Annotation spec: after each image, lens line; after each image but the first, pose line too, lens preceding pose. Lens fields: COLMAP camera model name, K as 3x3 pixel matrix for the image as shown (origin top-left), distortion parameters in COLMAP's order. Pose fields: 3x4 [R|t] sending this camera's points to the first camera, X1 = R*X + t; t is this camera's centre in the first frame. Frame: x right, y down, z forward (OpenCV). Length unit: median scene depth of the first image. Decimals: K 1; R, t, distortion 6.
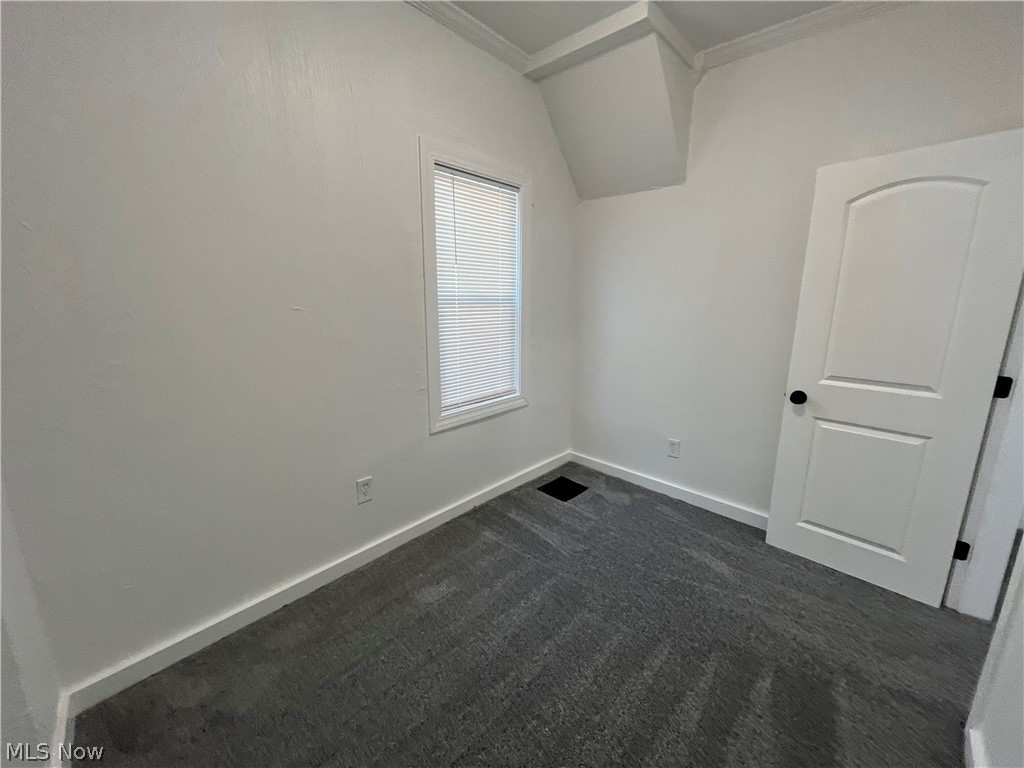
lens RADIAL K [[412.7, 0, 506.6], [0, 412.7, 386.8], [0, 0, 1]] dist [-0.000196, -0.001292]
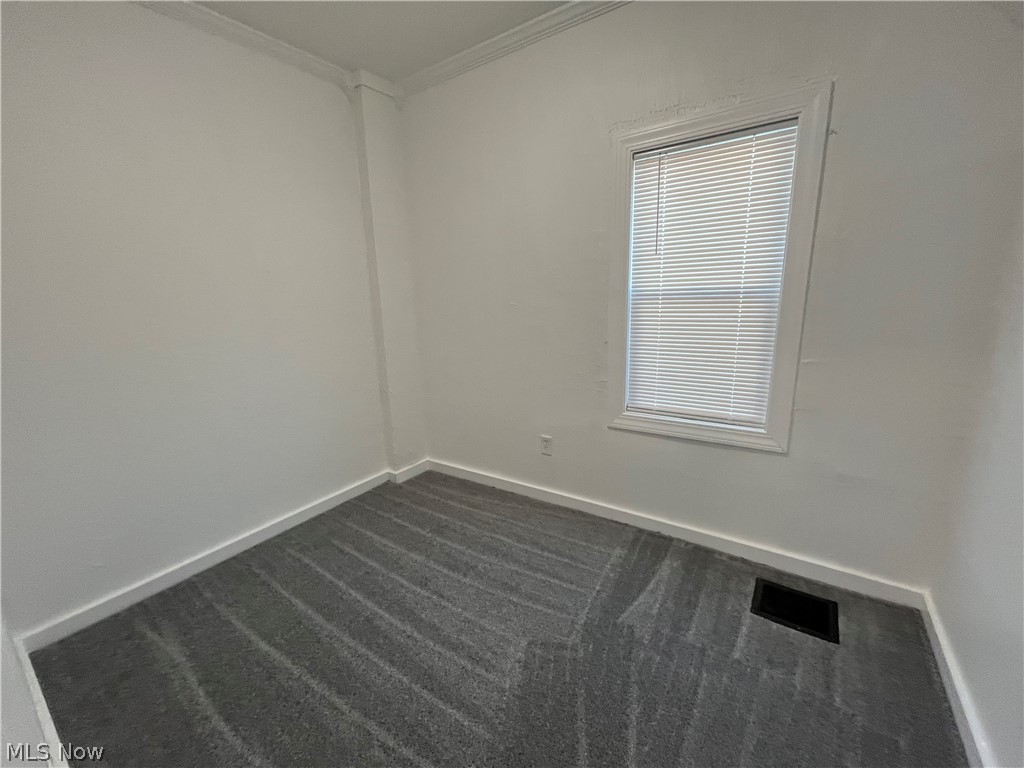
lens RADIAL K [[412.7, 0, 514.2], [0, 412.7, 384.0], [0, 0, 1]] dist [-0.000196, -0.001292]
pose [[0.139891, 0.209142, -0.967828, 0.702240], [-0.175133, 0.967255, 0.183704, -0.126620], [0.974556, 0.143800, 0.171938, 0.539847]]
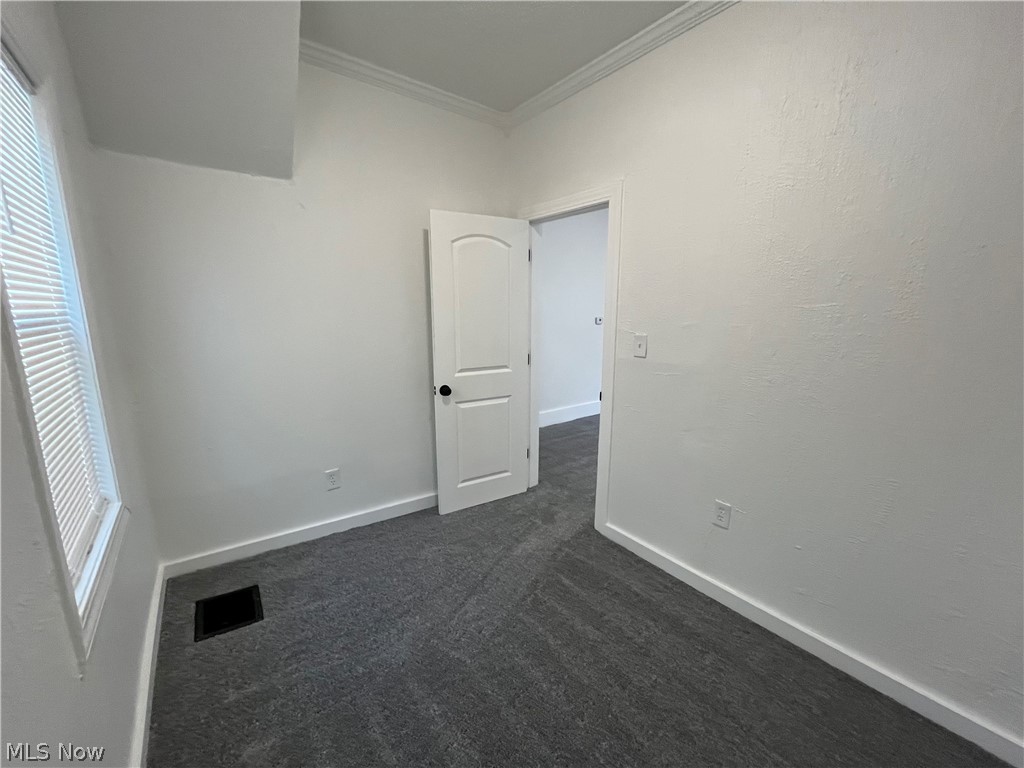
lens RADIAL K [[412.7, 0, 513.1], [0, 412.7, 387.6], [0, 0, 1]] dist [-0.000196, -0.001292]
pose [[0.178649, -0.187424, 0.965897, -0.399743], [0.206267, 0.967009, 0.149489, -0.108961], [-0.962049, 0.172526, 0.211414, 0.454193]]
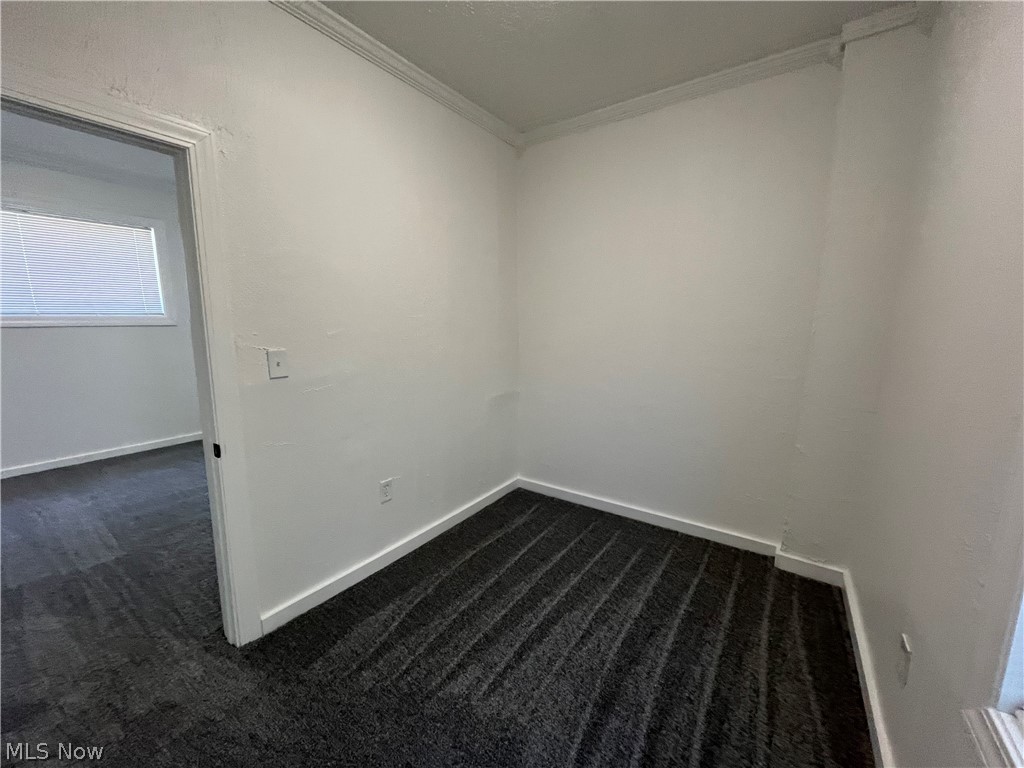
lens RADIAL K [[412.7, 0, 512.2], [0, 412.7, 386.8], [0, 0, 1]] dist [-0.000196, -0.001292]
pose [[-0.990382, 0.009389, -0.138039, 0.232290], [-0.041940, 0.930382, 0.364184, -0.247136], [0.131848, 0.366470, -0.921040, 1.093686]]
